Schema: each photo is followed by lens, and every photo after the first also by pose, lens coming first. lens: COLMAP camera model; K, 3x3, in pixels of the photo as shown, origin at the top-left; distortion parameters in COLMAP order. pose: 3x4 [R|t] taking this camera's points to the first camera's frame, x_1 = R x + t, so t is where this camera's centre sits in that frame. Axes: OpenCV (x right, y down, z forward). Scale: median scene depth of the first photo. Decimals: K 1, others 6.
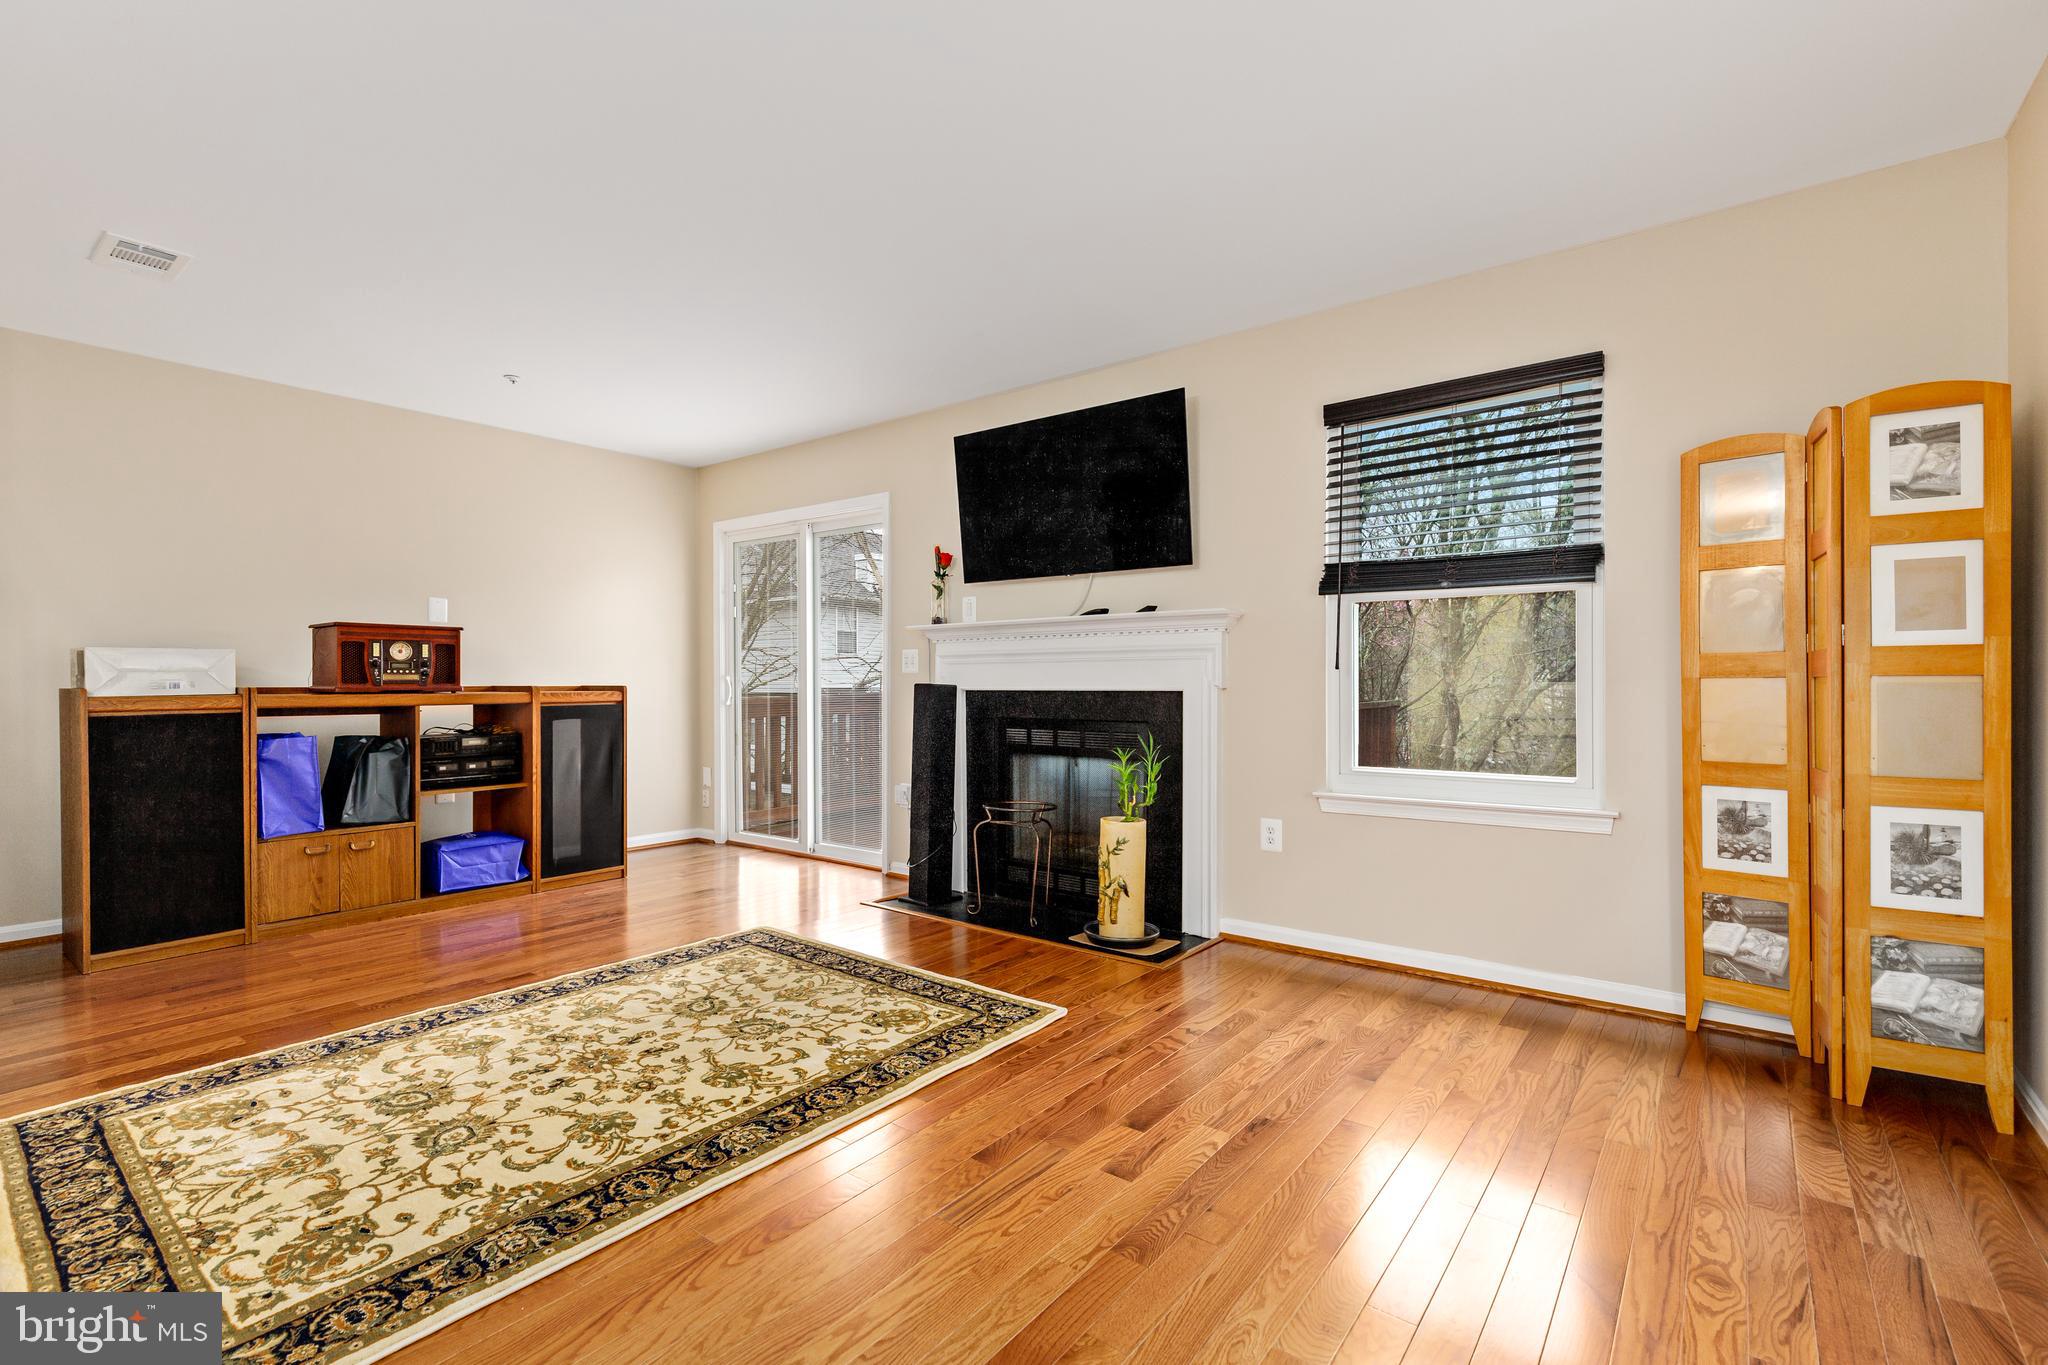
lens RADIAL K [[915.3, 0, 1021.5], [0, 915.3, 682.0], [0, 0, 1]] dist [0.008247, -0.002887]
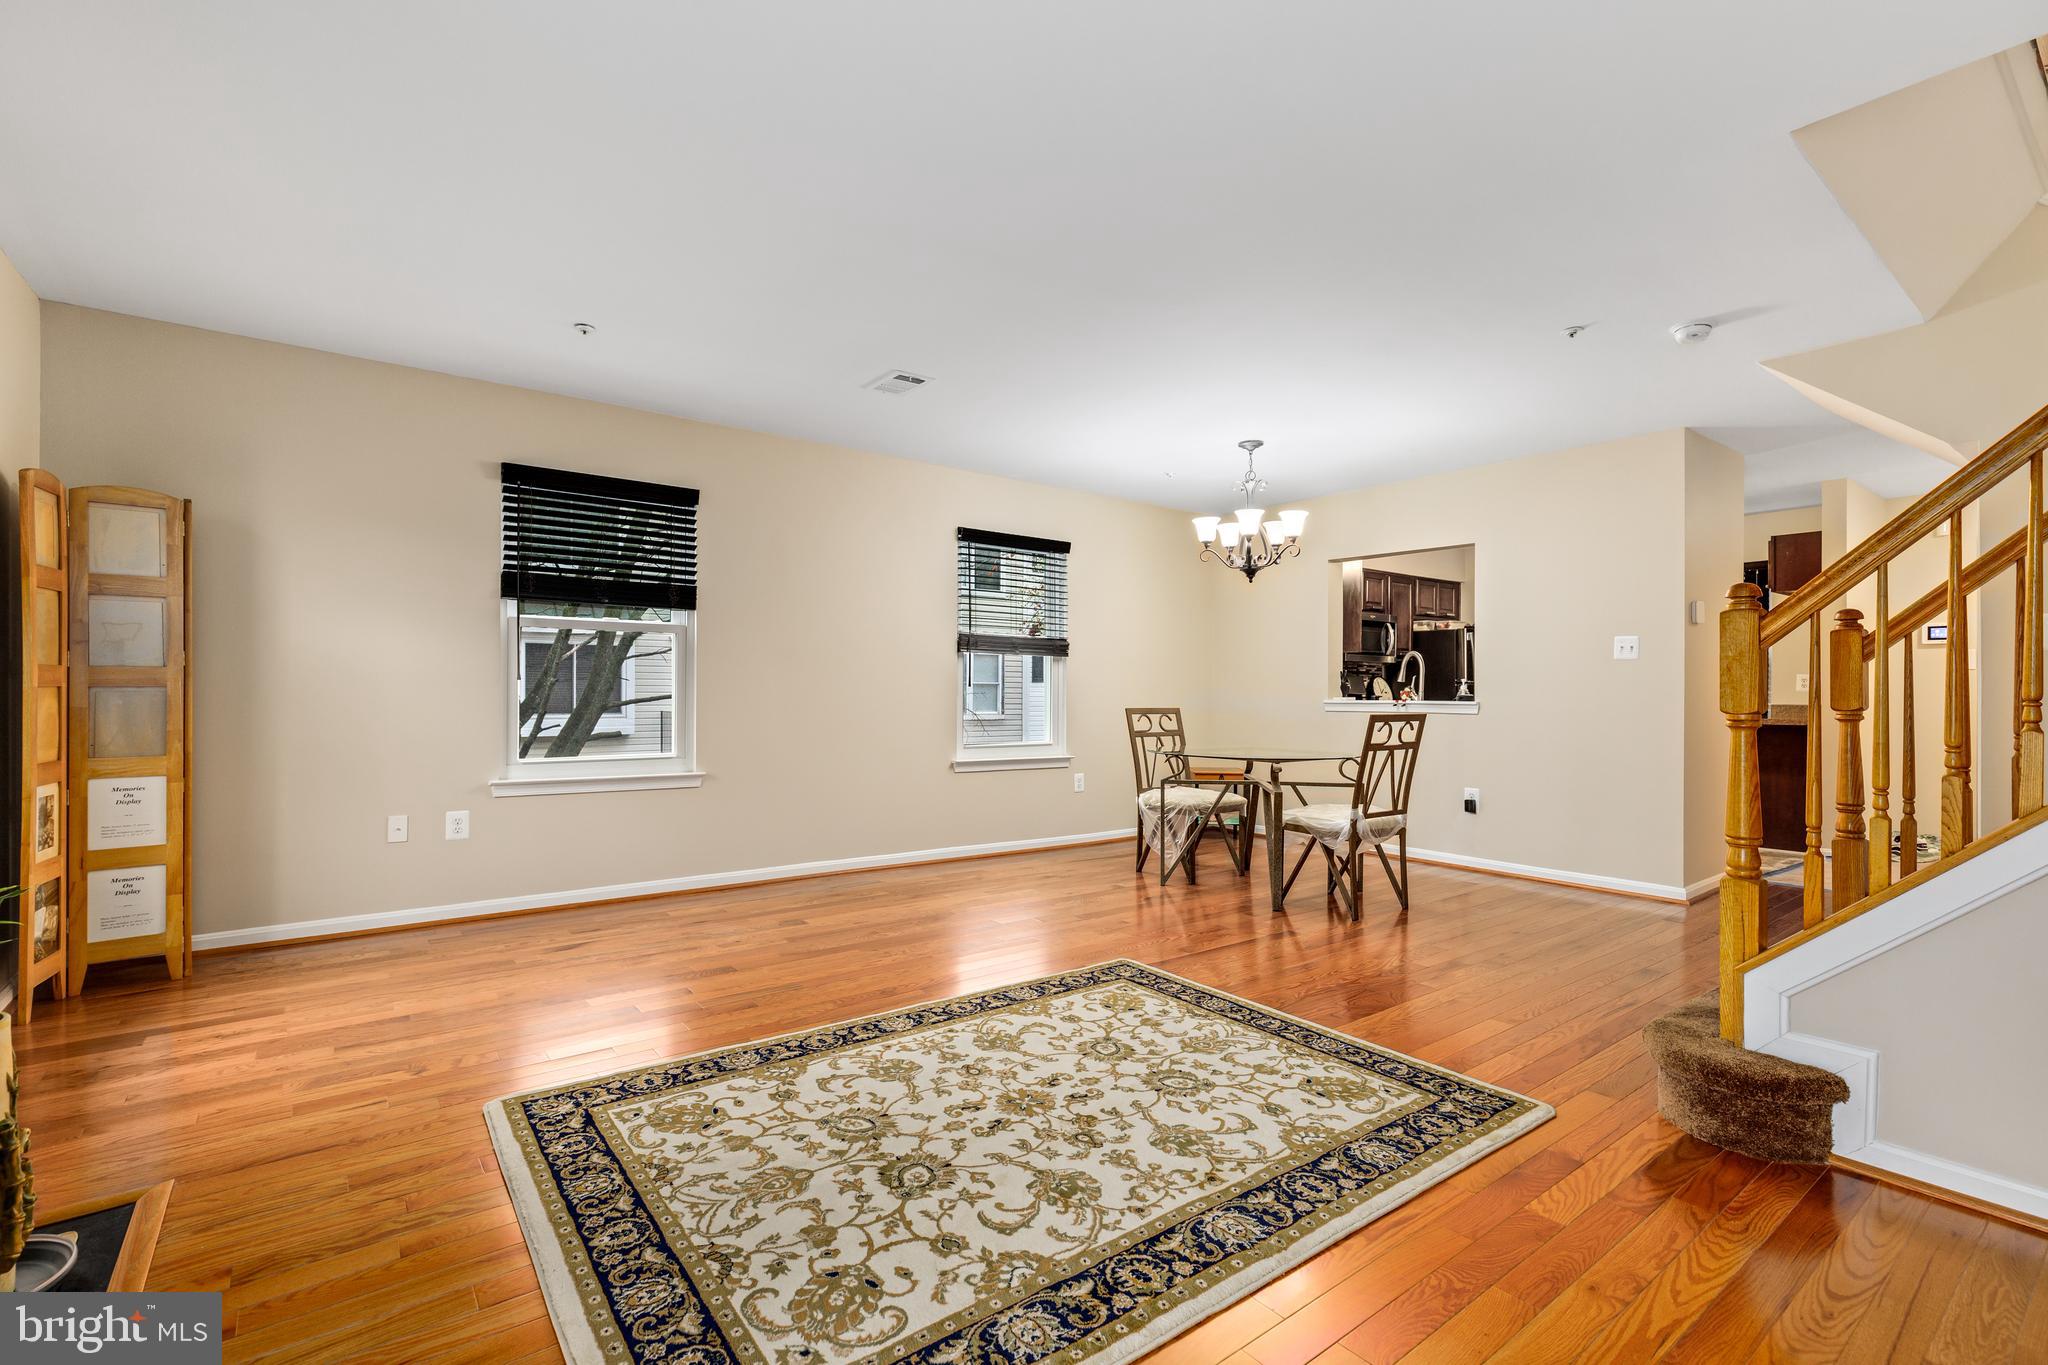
lens RADIAL K [[915.3, 0, 1021.5], [0, 915.3, 682.0], [0, 0, 1]] dist [0.008247, -0.002887]
pose [[-0.968114, -0.002431, 0.250497, -0.643911], [-0.004577, 0.999958, -0.007983, -0.005181], [-0.250467, -0.008876, -0.968084, 1.780162]]
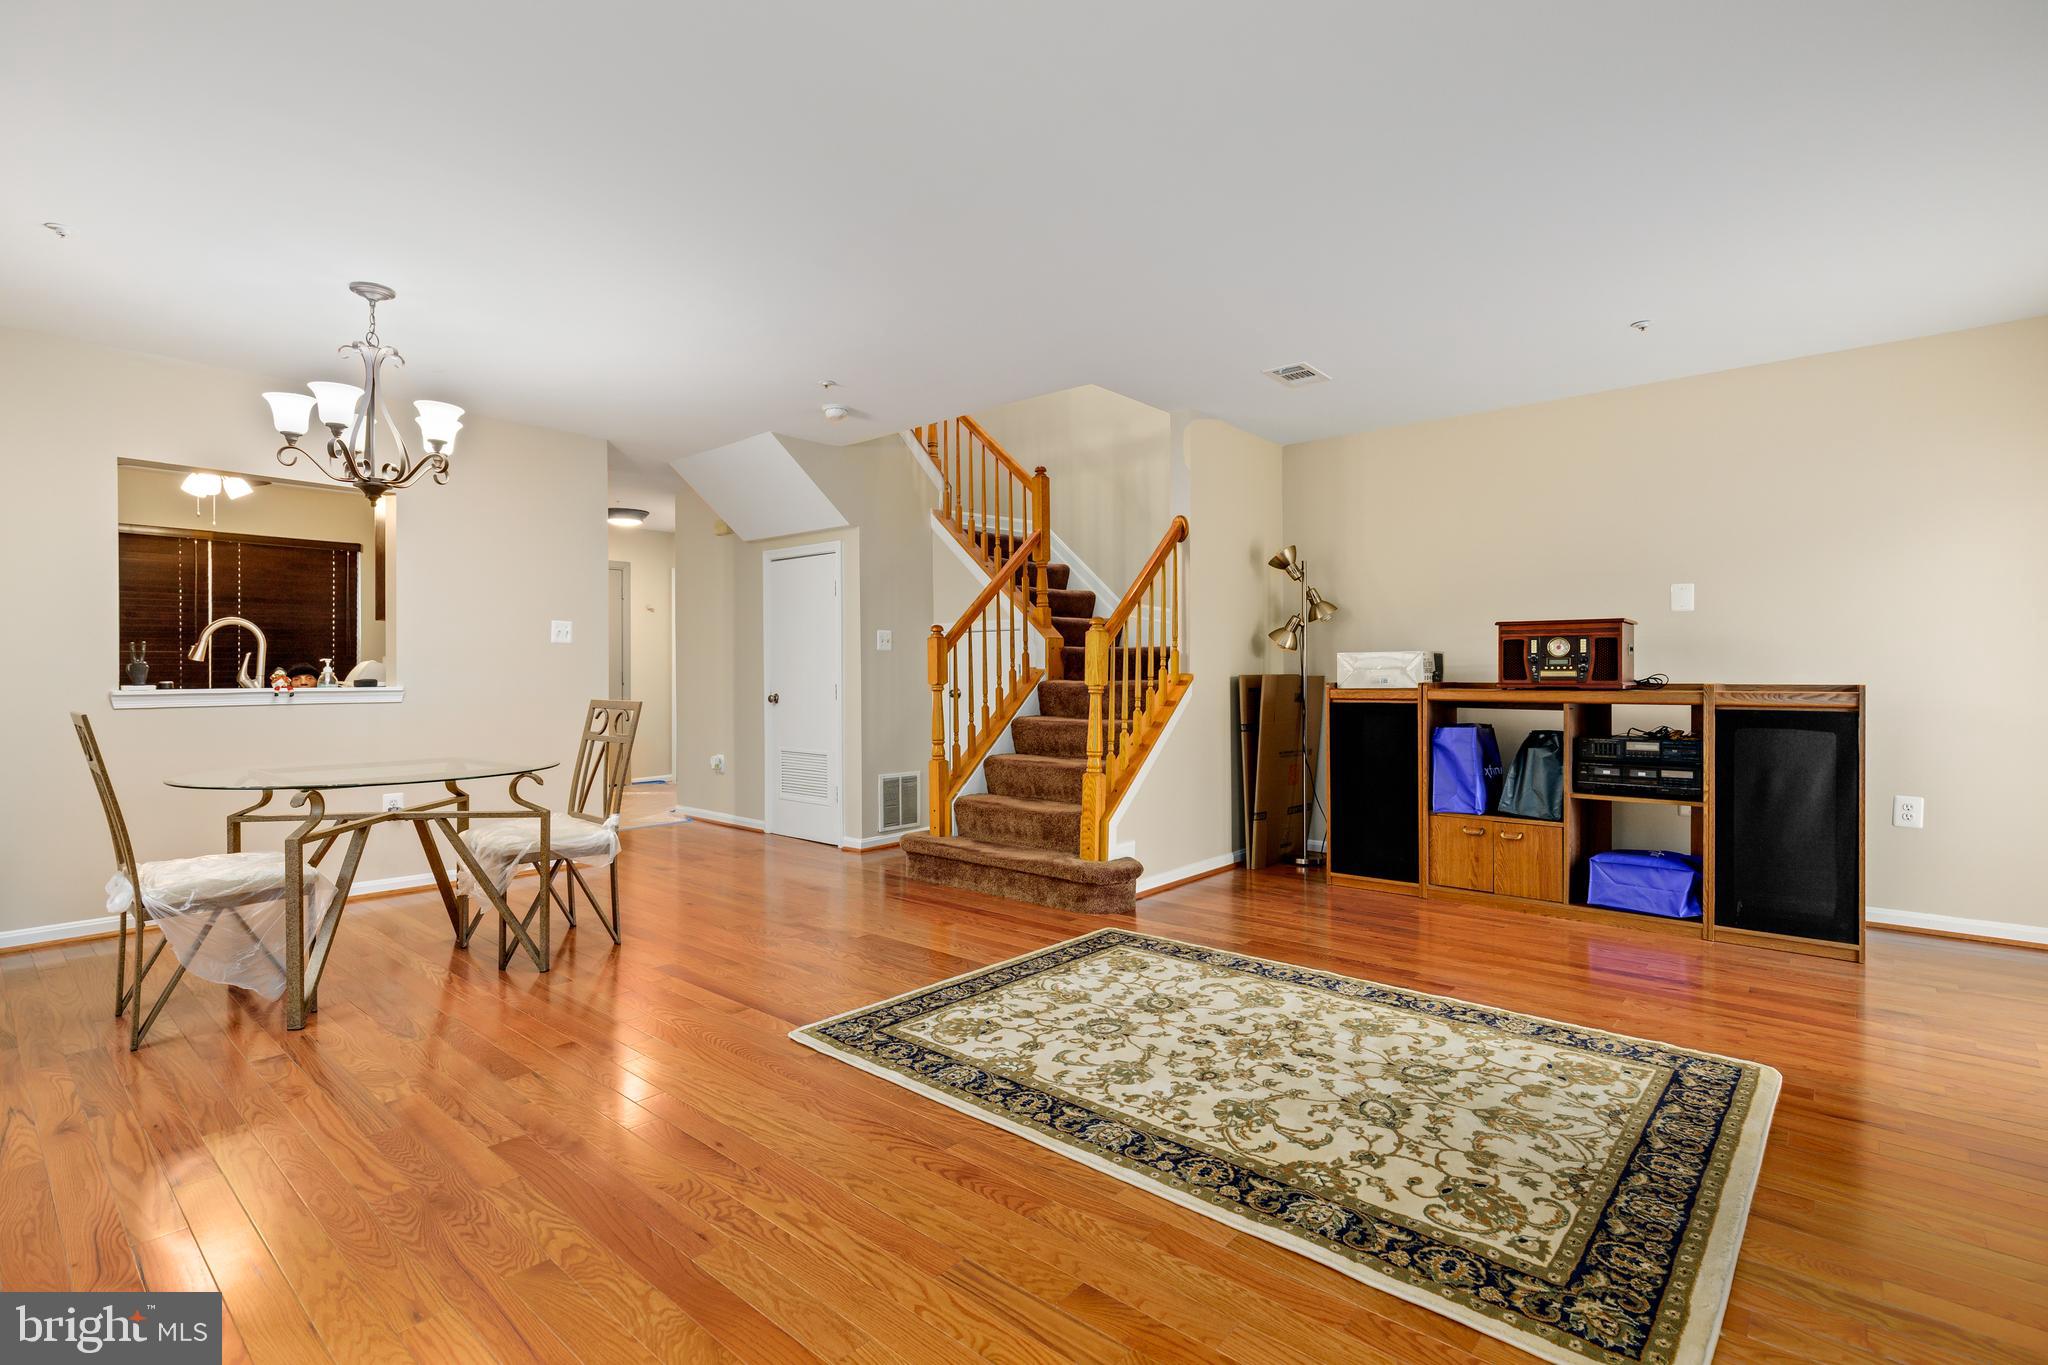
lens RADIAL K [[954.9, 0, 1014.3], [0, 954.9, 654.6], [0, 0, 1]] dist [-0.000193, -0.001206]
pose [[-0.058204, -0.021816, -0.998066, 0.587277], [-0.001713, 0.999762, -0.021753, -0.003494], [0.998303, 0.000443, -0.058228, 0.744103]]
